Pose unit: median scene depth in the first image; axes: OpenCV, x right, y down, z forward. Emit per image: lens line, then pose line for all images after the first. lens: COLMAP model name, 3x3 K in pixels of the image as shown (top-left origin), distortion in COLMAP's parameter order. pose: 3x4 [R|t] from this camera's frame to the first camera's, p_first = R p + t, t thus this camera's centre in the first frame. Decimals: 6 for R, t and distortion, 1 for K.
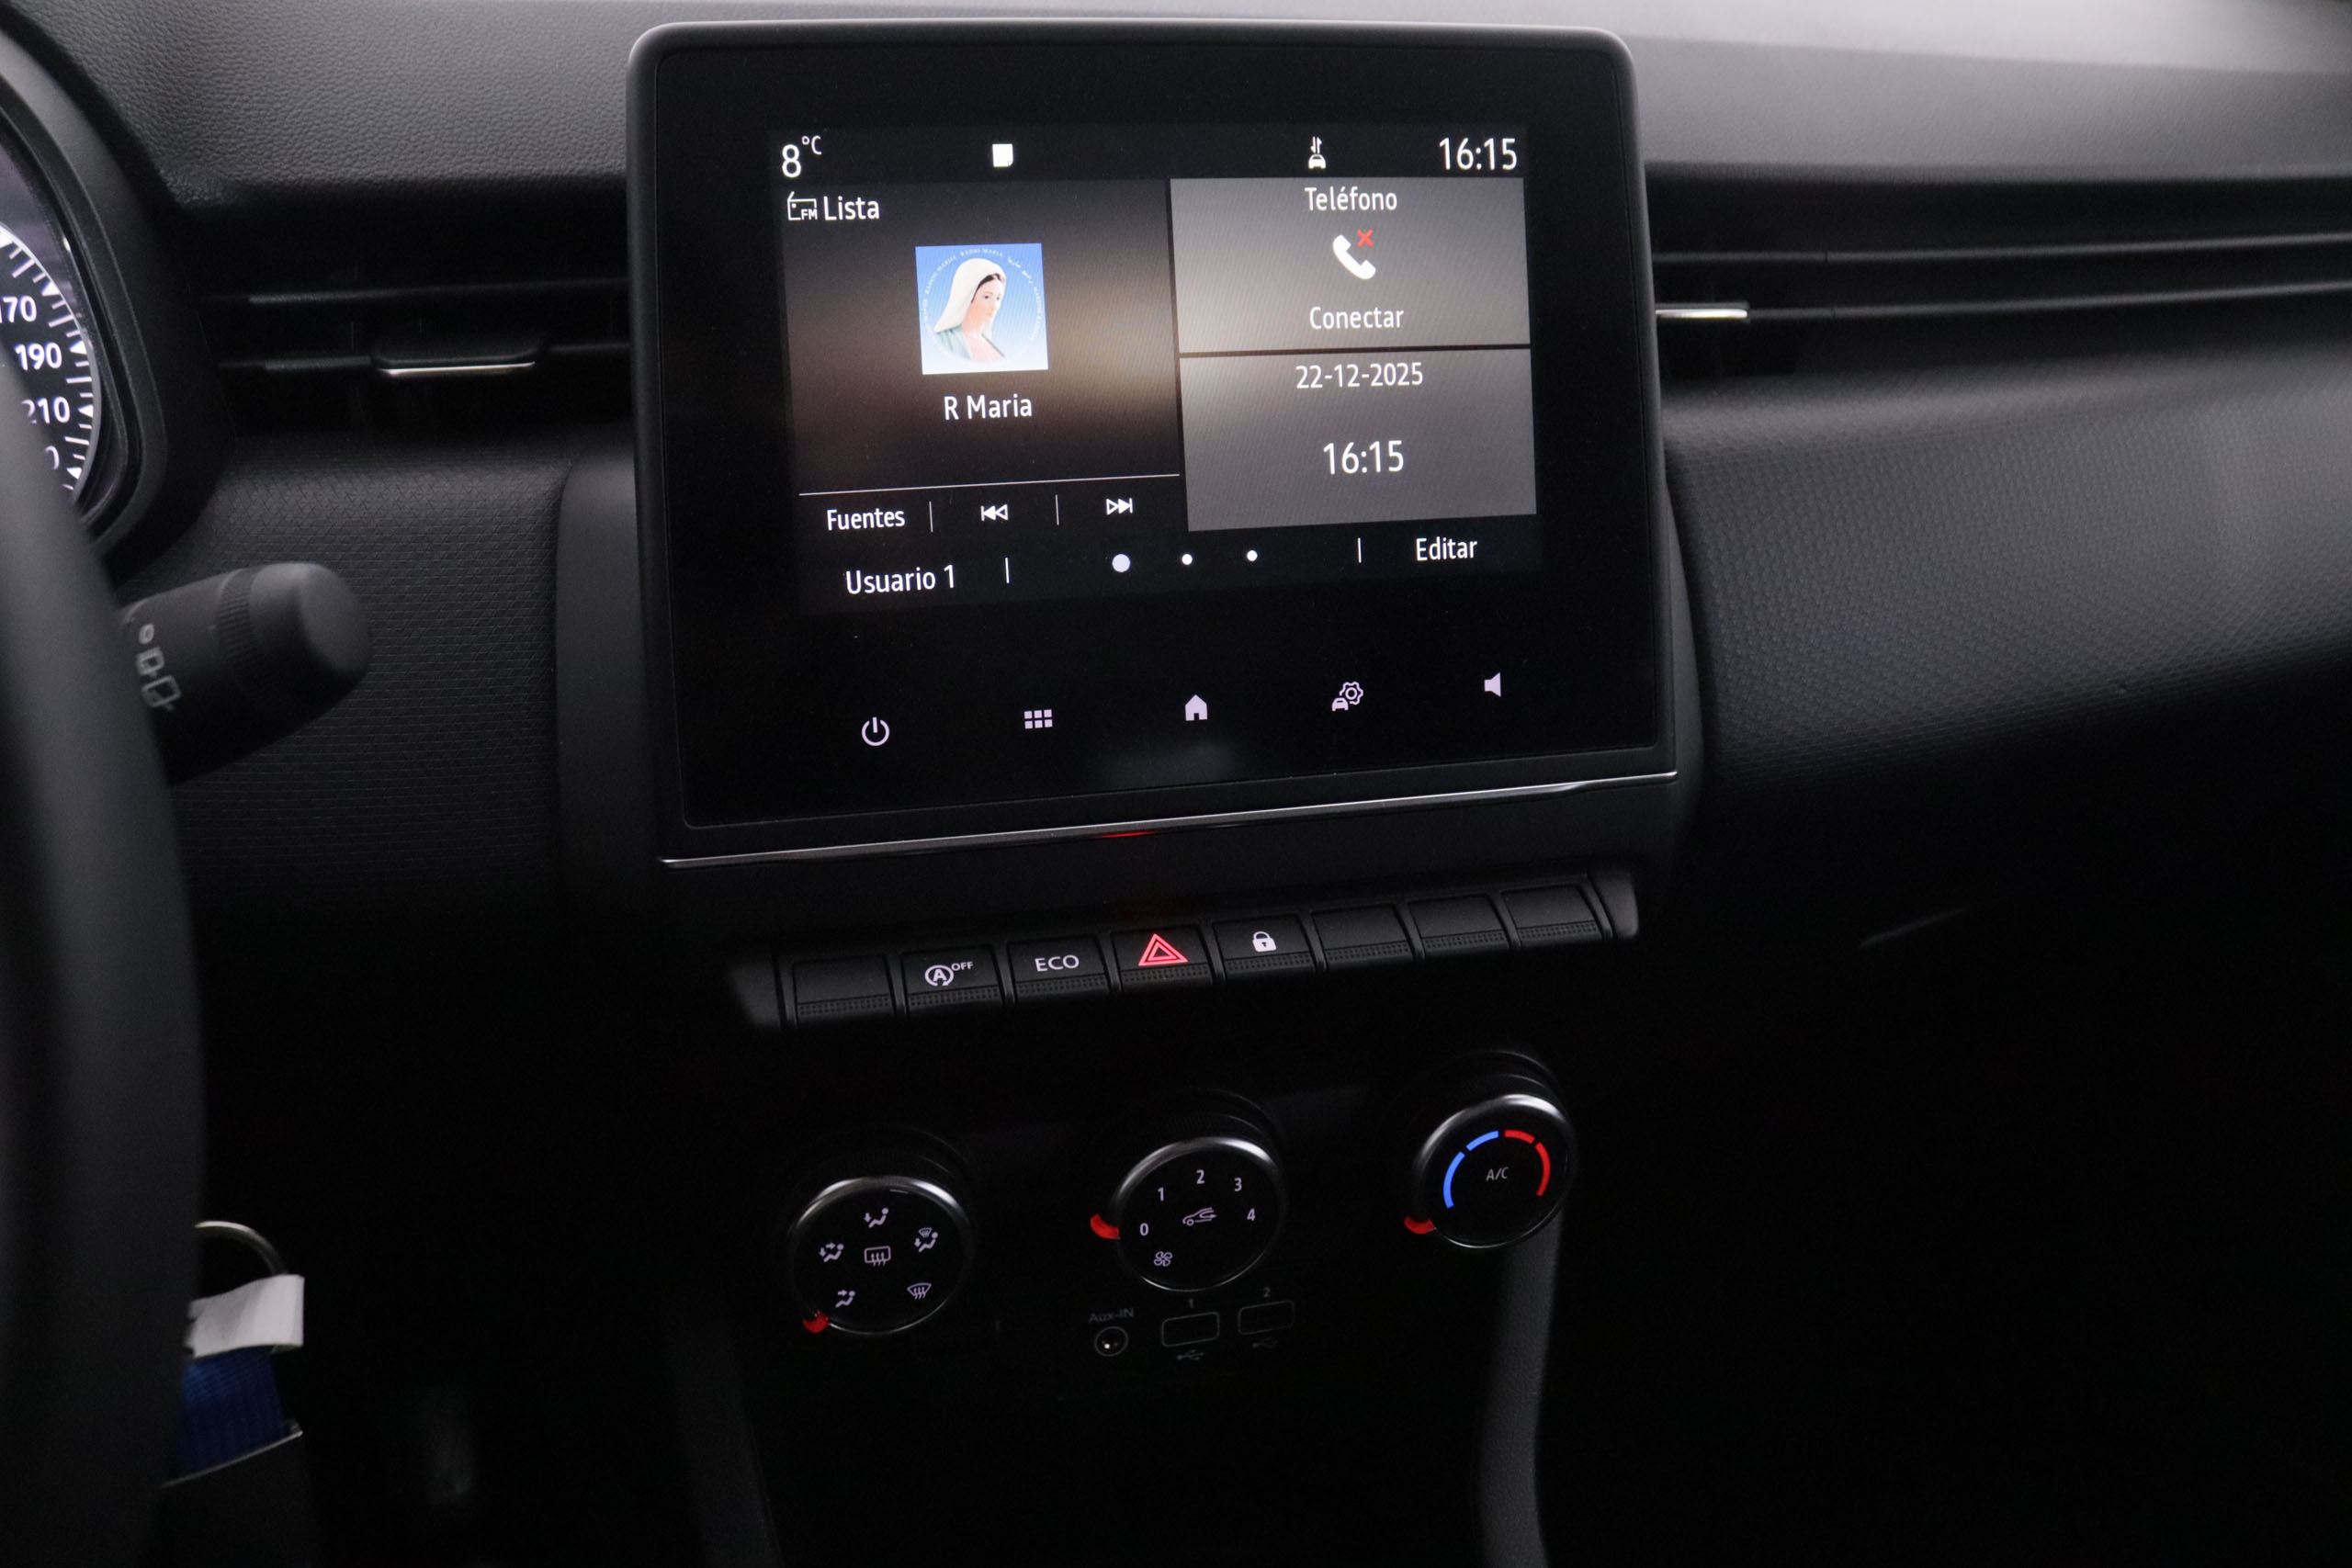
lens RADIAL K [[1872.9, 0, 1195.0], [0, 1872.9, 793.1], [0, 0, 1]] dist [-0.122043, 0.052507]
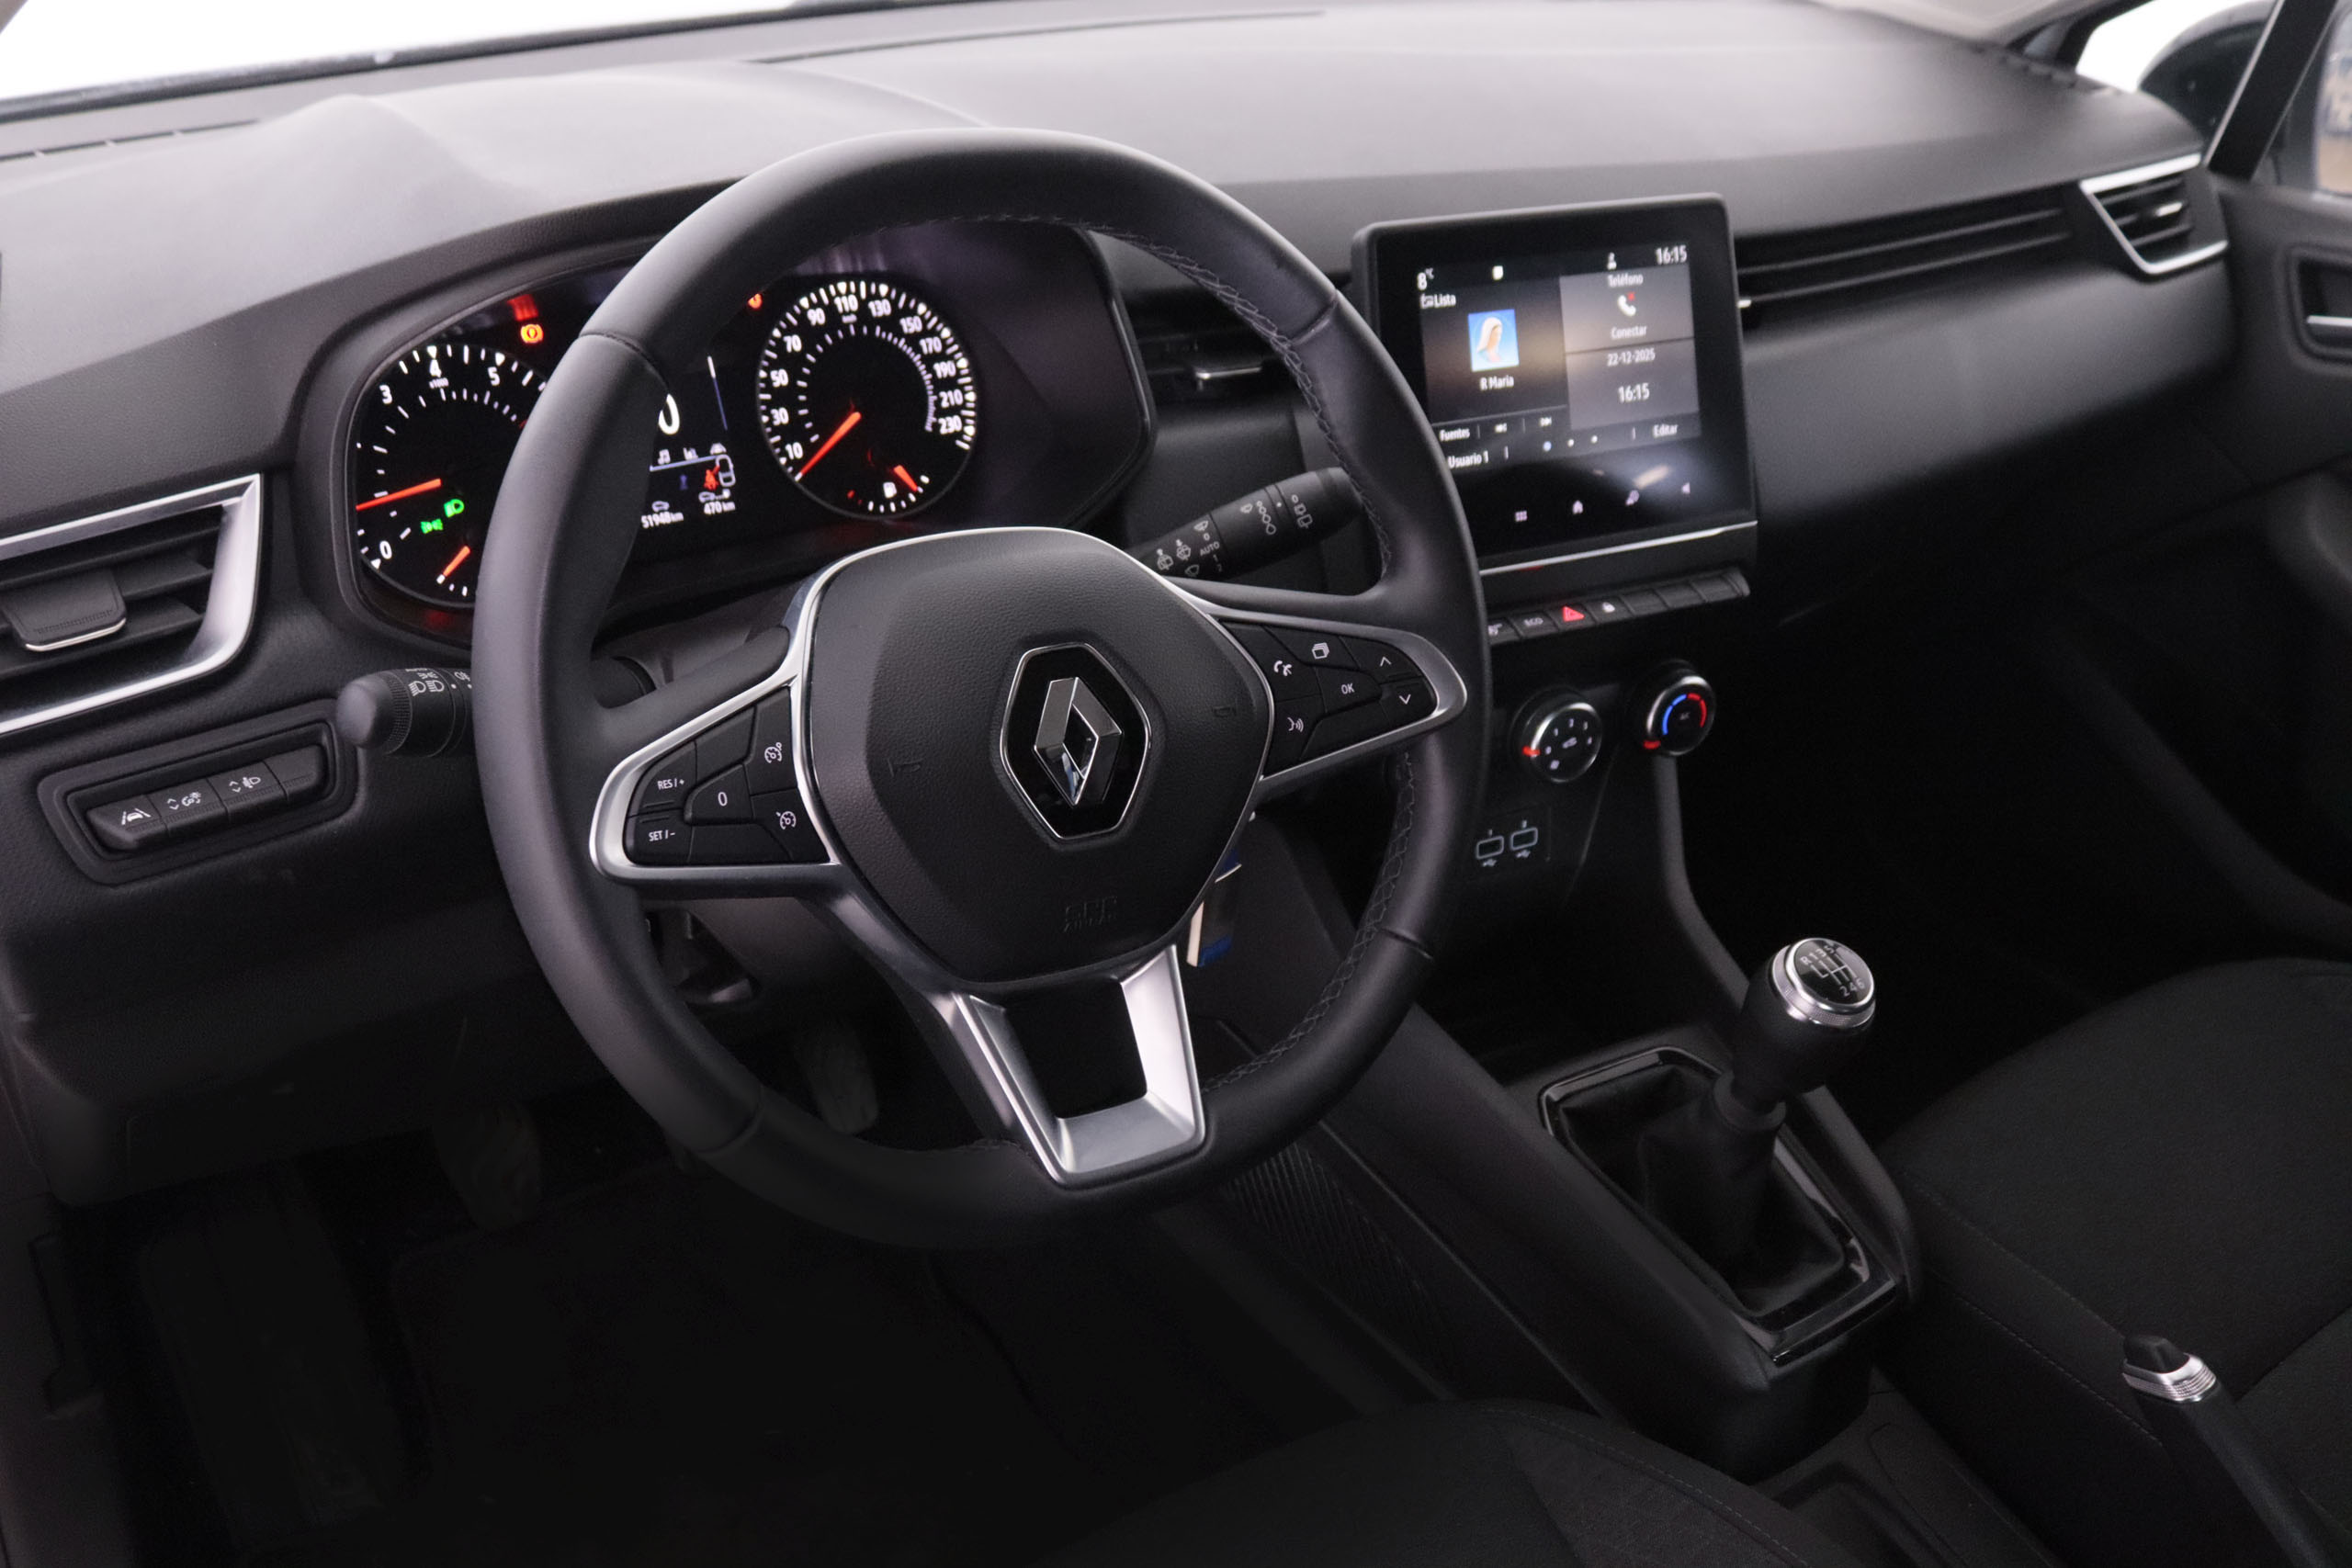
lens RADIAL K [[2165.2, 0, 1185.2], [0, 2165.2, 785.1], [0, 0, 1]] dist [-0.071445, 0.000000]
pose [[0.971034, -0.103170, 0.215521, -1.072117], [0.091485, 0.993777, 0.063537, 0.081333], [-0.220735, -0.041979, 0.974430, -1.488359]]
